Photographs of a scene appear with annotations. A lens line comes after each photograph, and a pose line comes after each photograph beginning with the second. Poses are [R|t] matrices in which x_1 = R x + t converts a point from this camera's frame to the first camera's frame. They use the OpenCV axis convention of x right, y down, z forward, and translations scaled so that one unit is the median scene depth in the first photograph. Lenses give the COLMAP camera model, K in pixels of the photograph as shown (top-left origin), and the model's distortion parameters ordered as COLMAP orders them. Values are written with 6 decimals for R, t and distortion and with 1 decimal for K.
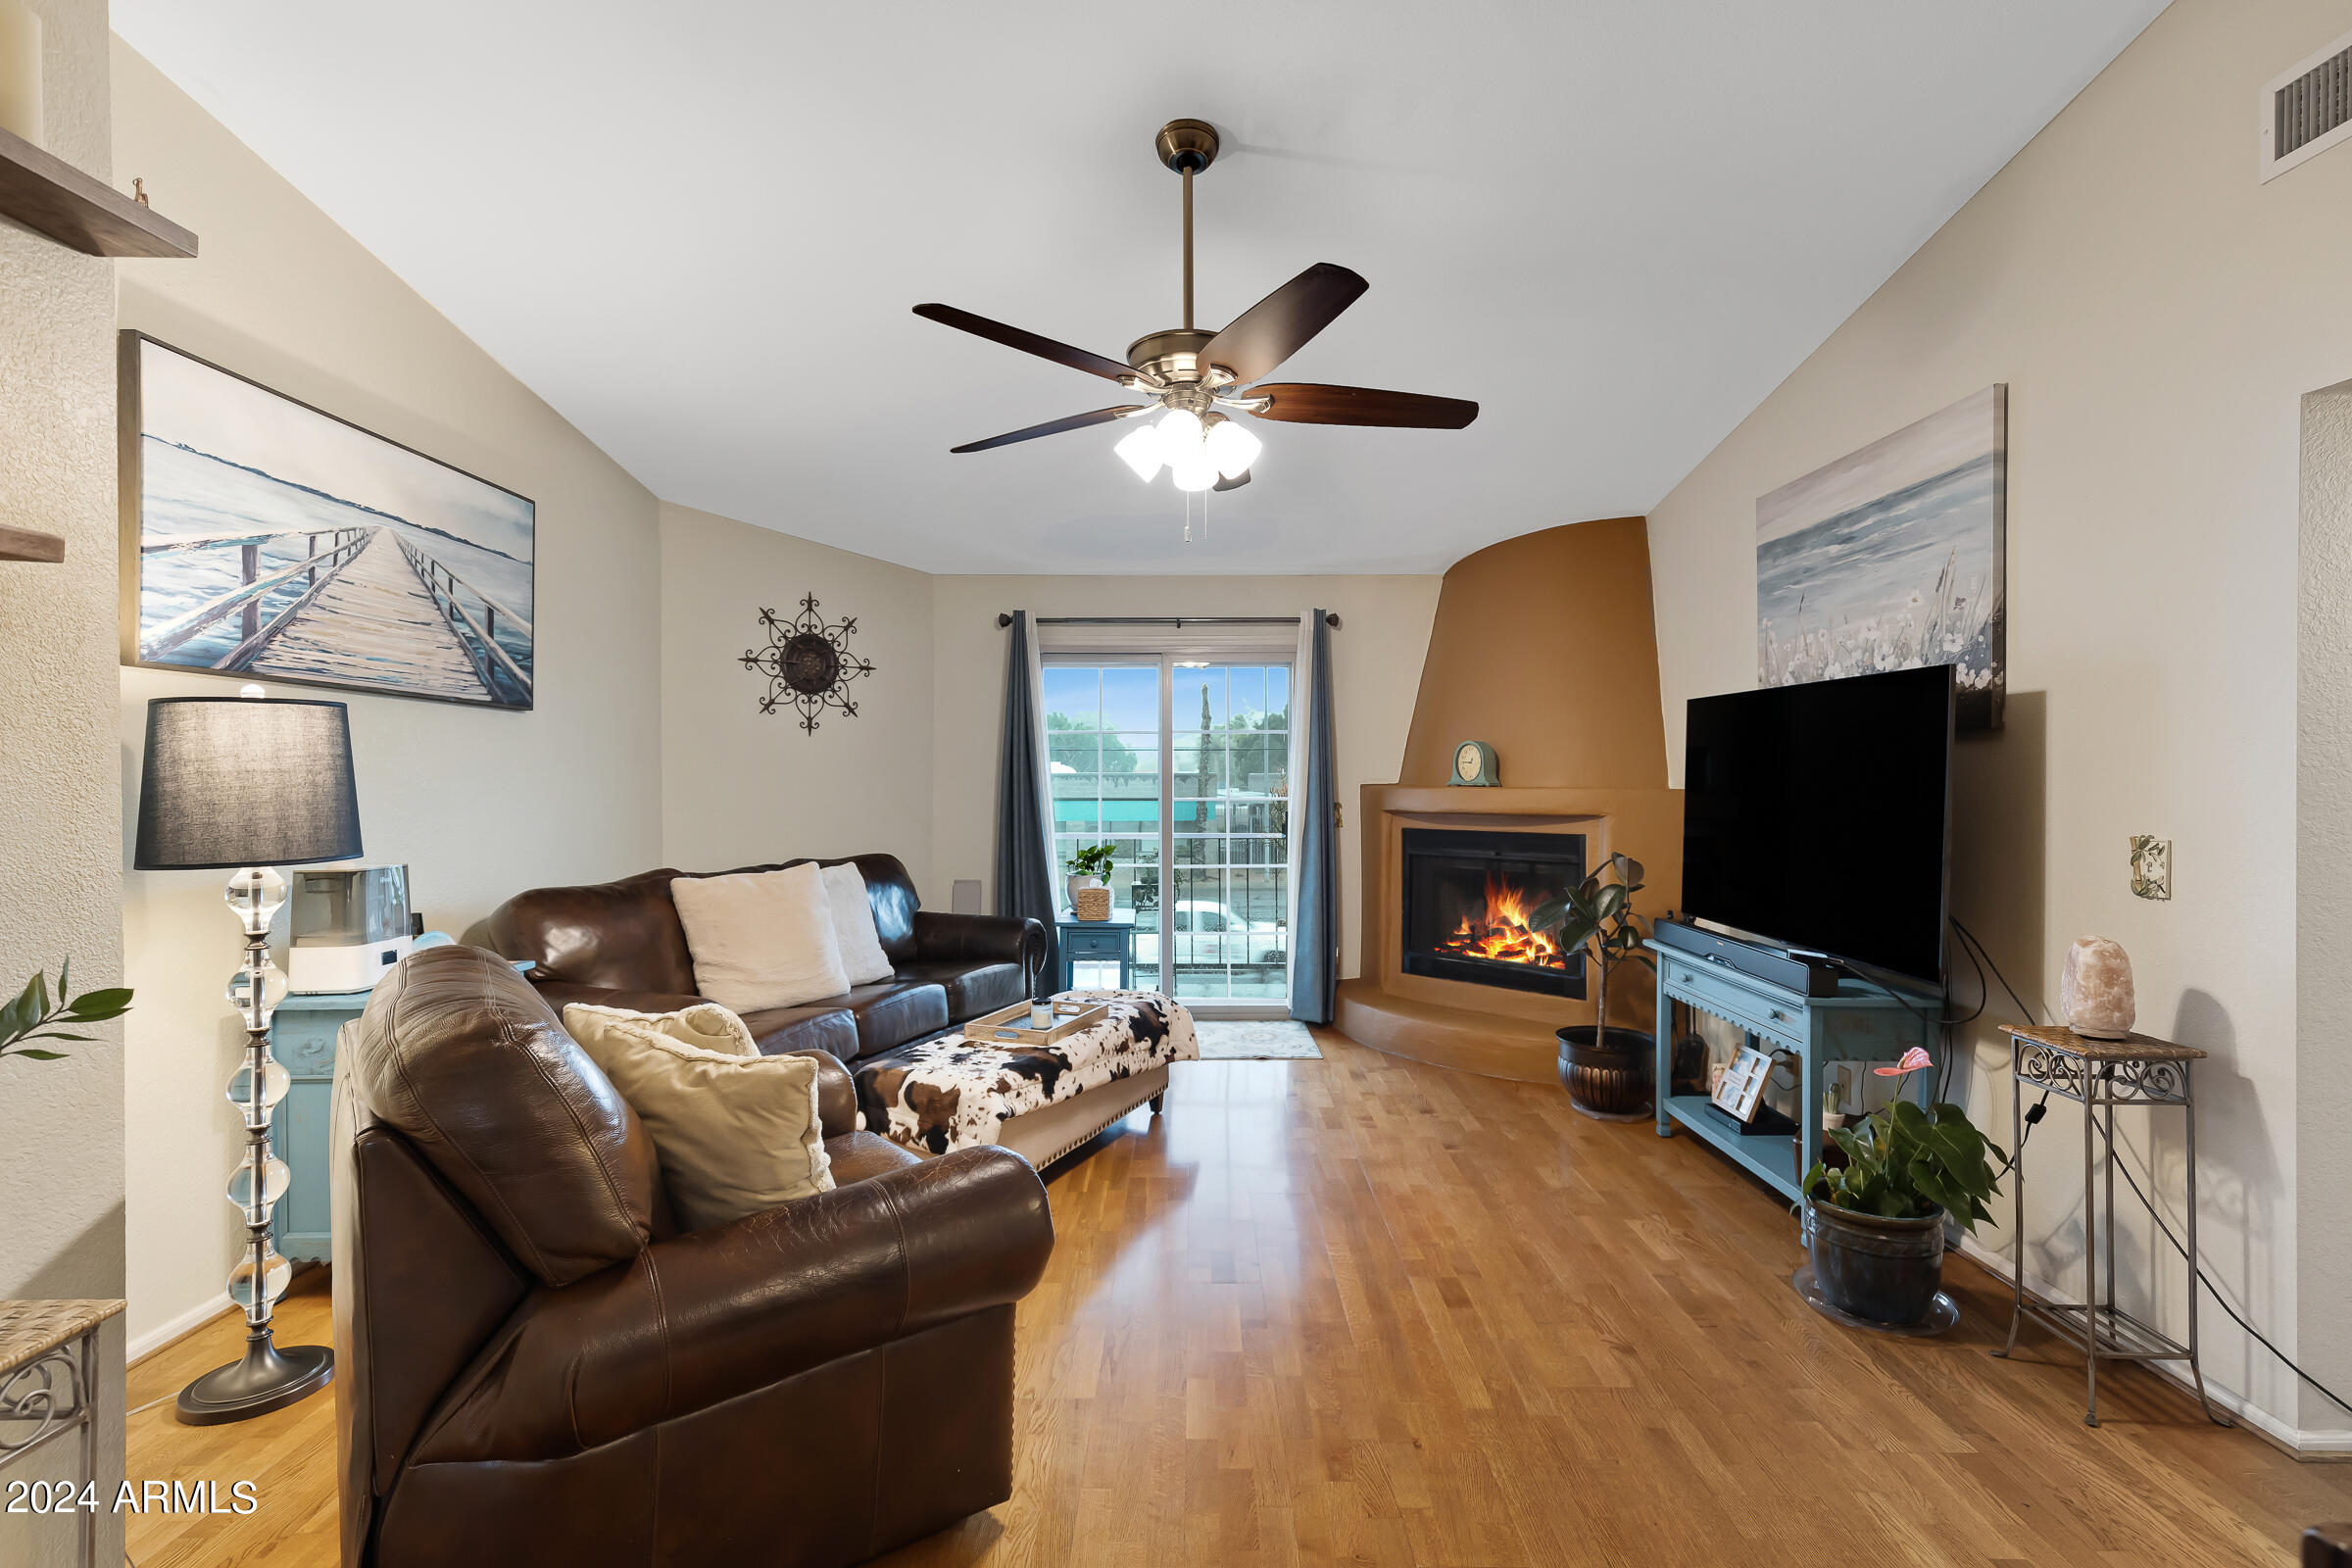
lens RADIAL K [[1104.9, 0, 1183.3], [0, 1104.9, 776.3], [0, 0, 1]] dist [0.008759, 0.000904]
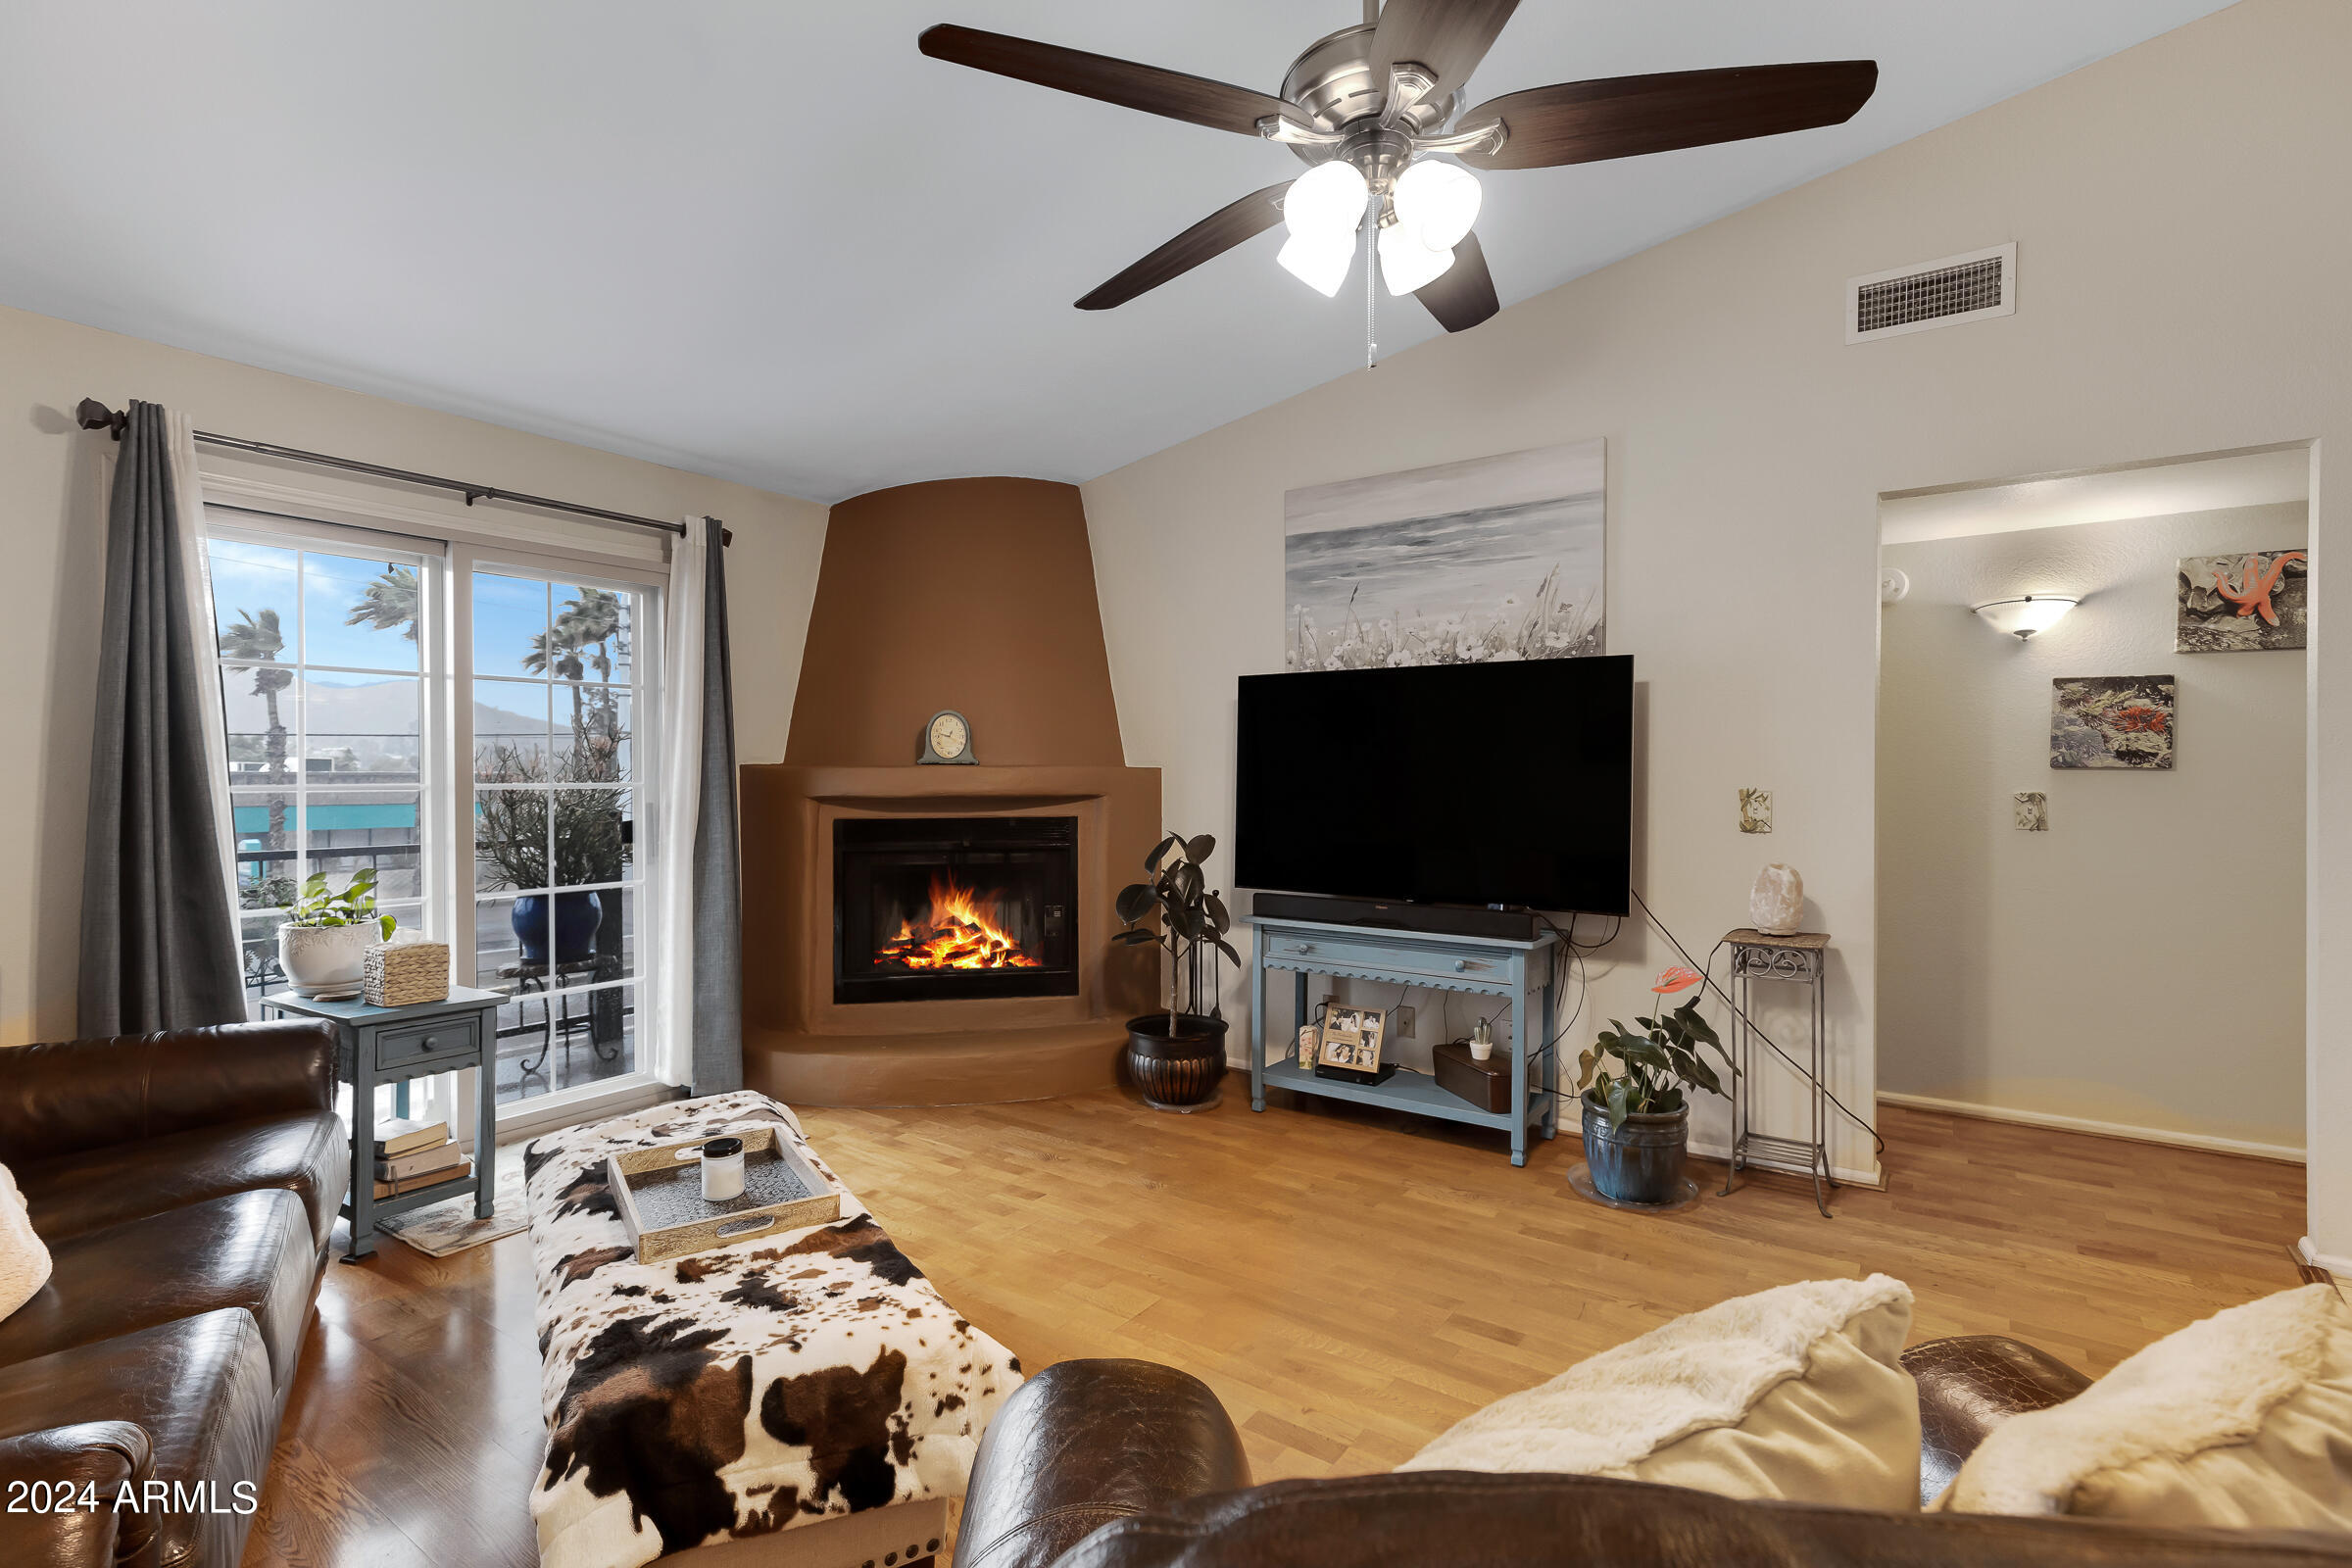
lens RADIAL K [[1104.9, 0, 1166.6], [0, 1104.9, 780.1], [0, 0, 1]] dist [0.008759, 0.000904]
pose [[0.573659, -0.003190, 0.819088, -0.506691], [0.000896, 0.999994, 0.003266, 0.028046], [-0.819094, -0.001140, 0.573658, 0.590444]]
